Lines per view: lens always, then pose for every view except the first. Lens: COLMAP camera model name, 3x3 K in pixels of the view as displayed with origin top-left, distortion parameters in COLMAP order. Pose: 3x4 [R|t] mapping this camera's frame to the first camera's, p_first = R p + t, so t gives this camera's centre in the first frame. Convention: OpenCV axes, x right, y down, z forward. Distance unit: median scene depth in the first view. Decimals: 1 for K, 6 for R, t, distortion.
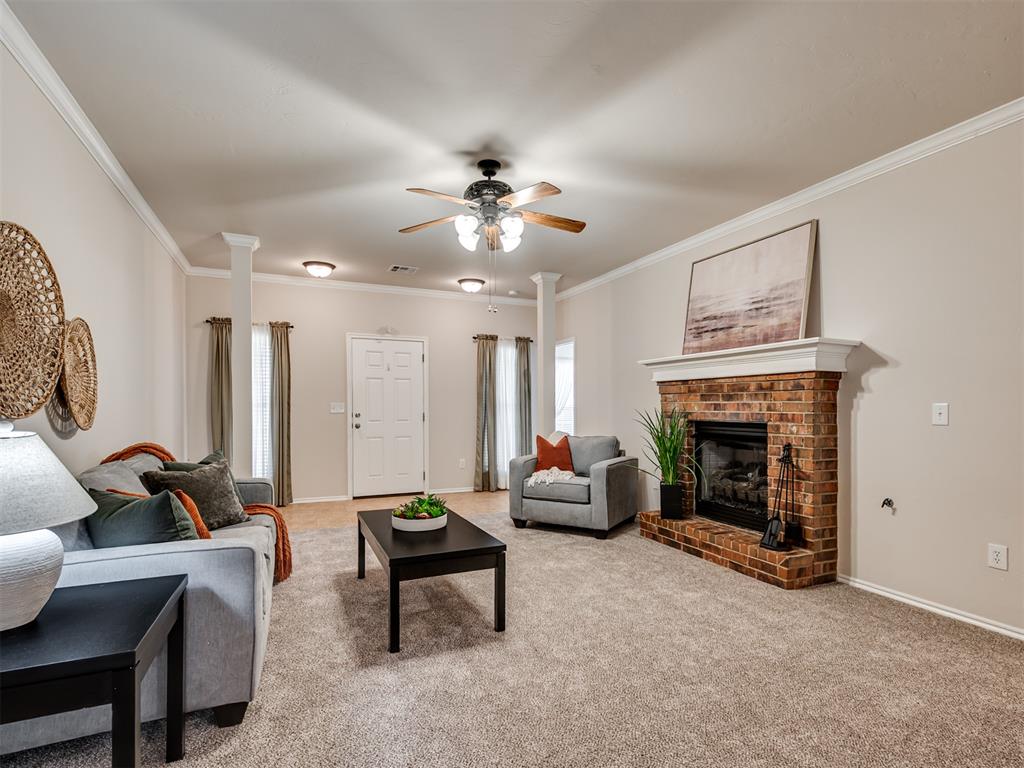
lens RADIAL K [[511.4, 0, 518.2], [0, 511.4, 410.4], [0, 0, 1]] dist [0.001194, 0.003036]
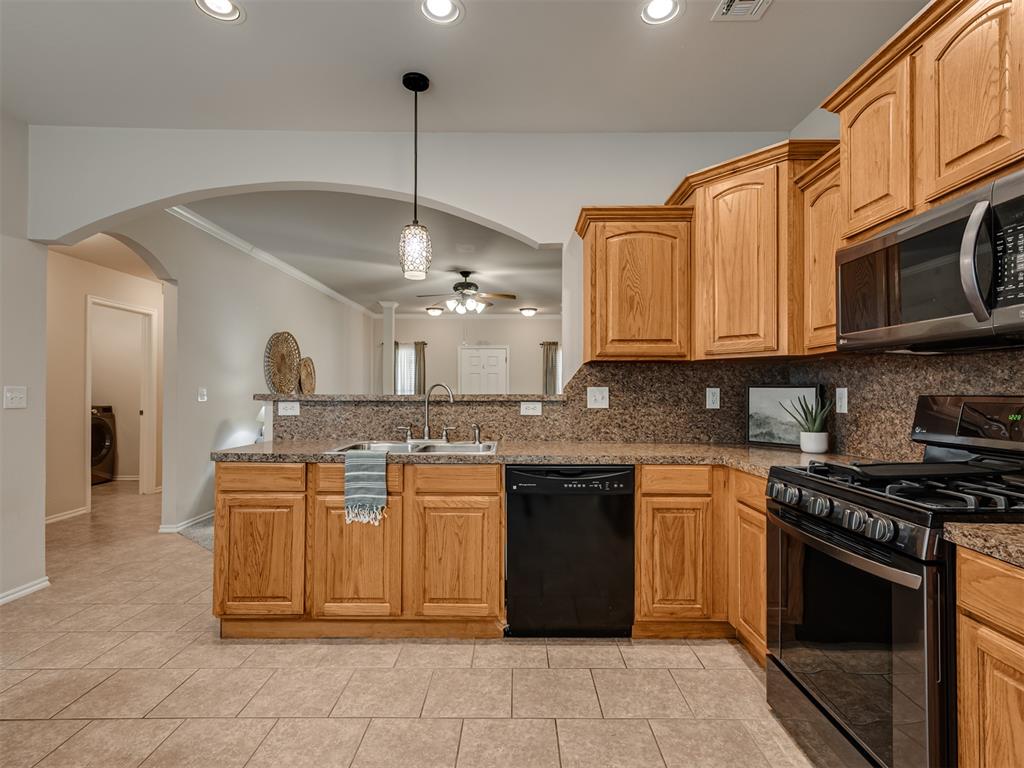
lens RADIAL K [[511.4, 0, 516.0], [0, 511.4, 384.0], [0, 0, 1]] dist [0.001194, 0.003036]
pose [[0.911242, -0.001495, -0.411868, 0.797442], [-0.007426, 0.999771, -0.020059, 0.000365], [0.411804, 0.021337, 0.911023, -0.626676]]
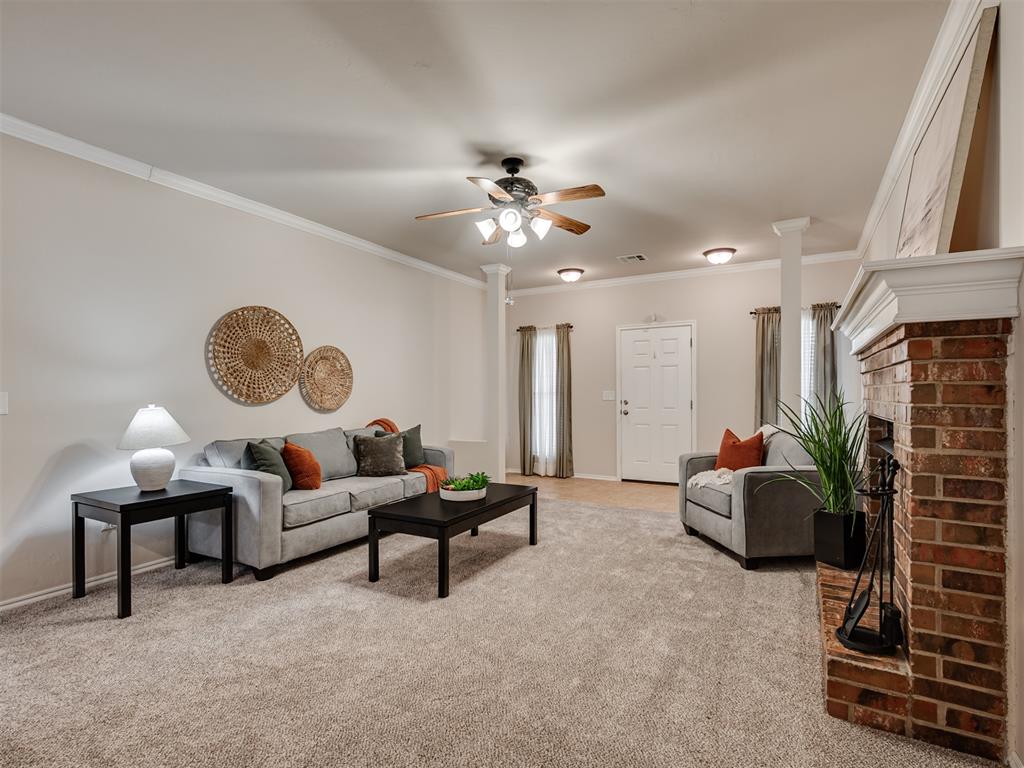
lens RADIAL K [[511.4, 0, 526.7], [0, 511.4, 400.4], [0, 0, 1]] dist [0.001194, 0.003036]
pose [[0.602411, 0.005459, -0.798168, 0.659929], [0.000303, 0.999975, 0.007067, -0.003164], [0.798186, -0.004499, 0.602394, 0.328939]]
